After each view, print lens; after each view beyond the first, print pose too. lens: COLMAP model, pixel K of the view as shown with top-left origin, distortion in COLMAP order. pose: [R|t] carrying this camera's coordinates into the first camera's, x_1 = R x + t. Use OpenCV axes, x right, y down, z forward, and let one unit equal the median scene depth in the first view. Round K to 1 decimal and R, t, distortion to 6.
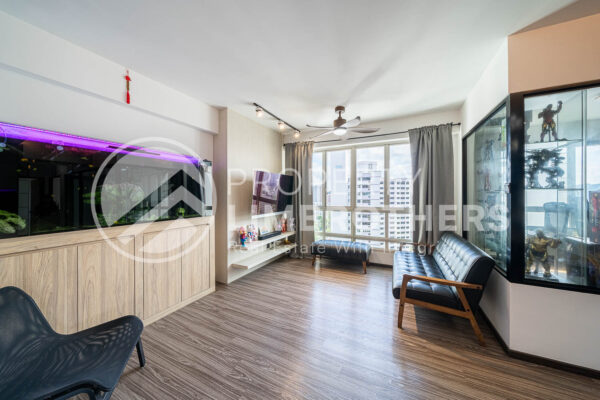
lens RADIAL K [[212.0, 0, 296.8], [0, 212.0, 192.4], [0, 0, 1]] dist [-0.002862, -0.000100]
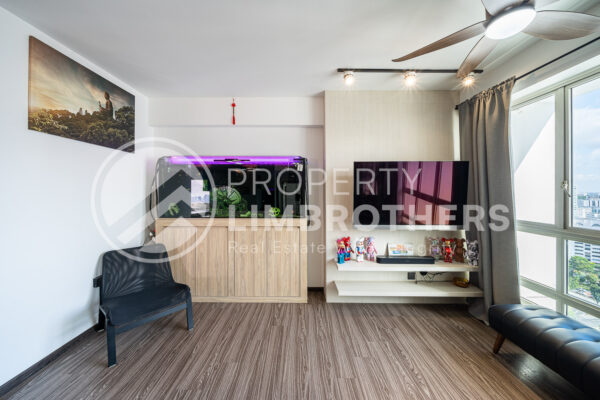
lens RADIAL K [[212.0, 0, 296.8], [0, 212.0, 192.4], [0, 0, 1]] dist [-0.002862, -0.000100]
pose [[0.441889, 0.001337, -0.897069, 0.342509], [0.005599, 0.999975, 0.004248, -0.005249], [0.897052, -0.006900, 0.441871, 0.493218]]
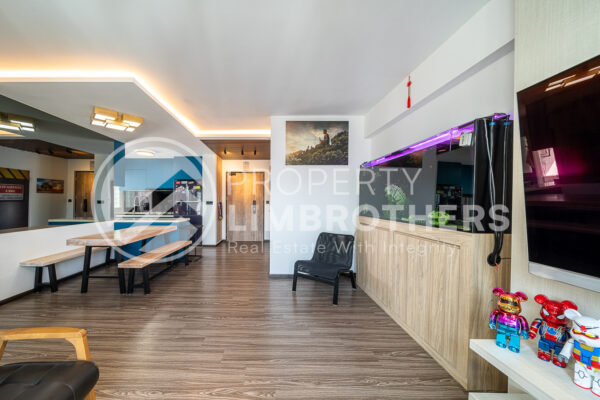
lens RADIAL K [[218.1, 0, 270.2], [0, 218.1, 206.8], [0, 0, 1]] dist [-0.001150, -0.000042]
pose [[-0.894427, 0.008092, -0.447140, 0.198168], [-0.000193, 0.999829, 0.018481, 0.034479], [0.447213, 0.016616, -0.894273, 1.069237]]
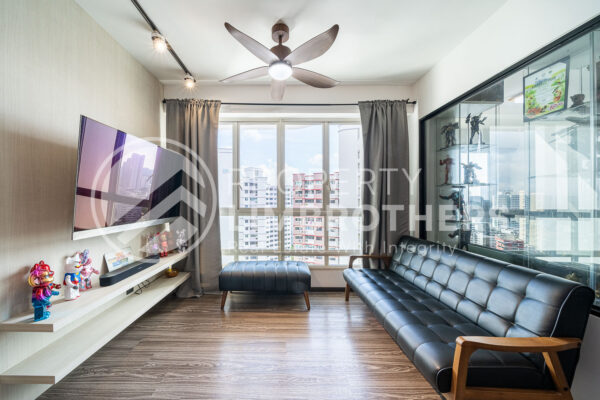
lens RADIAL K [[208.9, 0, 283.4], [0, 208.9, 203.1], [0, 0, 1]] dist [-0.020154, 0.000017]
pose [[0.894911, -0.006812, 0.446192, -0.030813], [-0.004202, 0.999711, 0.023689, 0.040951], [-0.446224, -0.023074, 0.894624, 0.485458]]
